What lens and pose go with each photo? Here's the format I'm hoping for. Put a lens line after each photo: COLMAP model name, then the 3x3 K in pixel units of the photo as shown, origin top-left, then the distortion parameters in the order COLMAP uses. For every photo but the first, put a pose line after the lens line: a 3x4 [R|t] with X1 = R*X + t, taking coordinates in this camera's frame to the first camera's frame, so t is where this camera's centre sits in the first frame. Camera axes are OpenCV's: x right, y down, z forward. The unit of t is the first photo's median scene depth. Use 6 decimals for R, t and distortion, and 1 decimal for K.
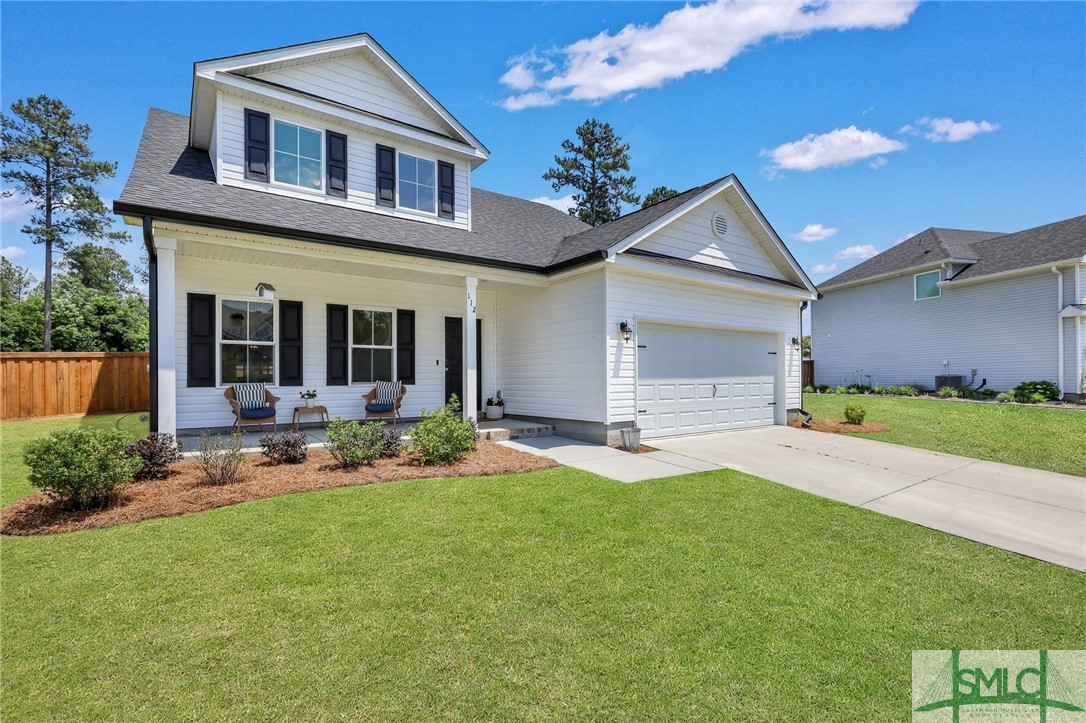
lens RADIAL K [[498.3, 0, 542.6], [0, 498.3, 367.5], [0, 0, 1]] dist [-0.005404, -0.000579]
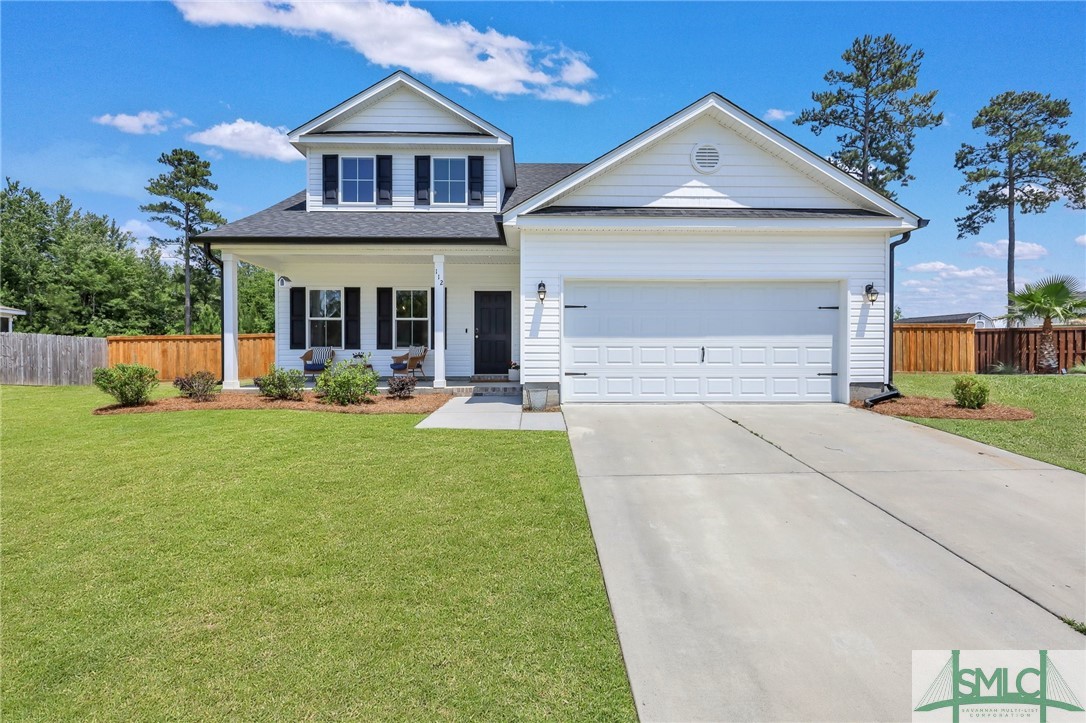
lens RADIAL K [[498.3, 0, 549.2], [0, 498.3, 356.6], [0, 0, 1]] dist [-0.005404, -0.000579]
pose [[0.818929, 0.001326, -0.573893, 0.648689], [0.007936, 0.999876, 0.013634, 0.037593], [0.573840, -0.015720, 0.818817, 0.164162]]
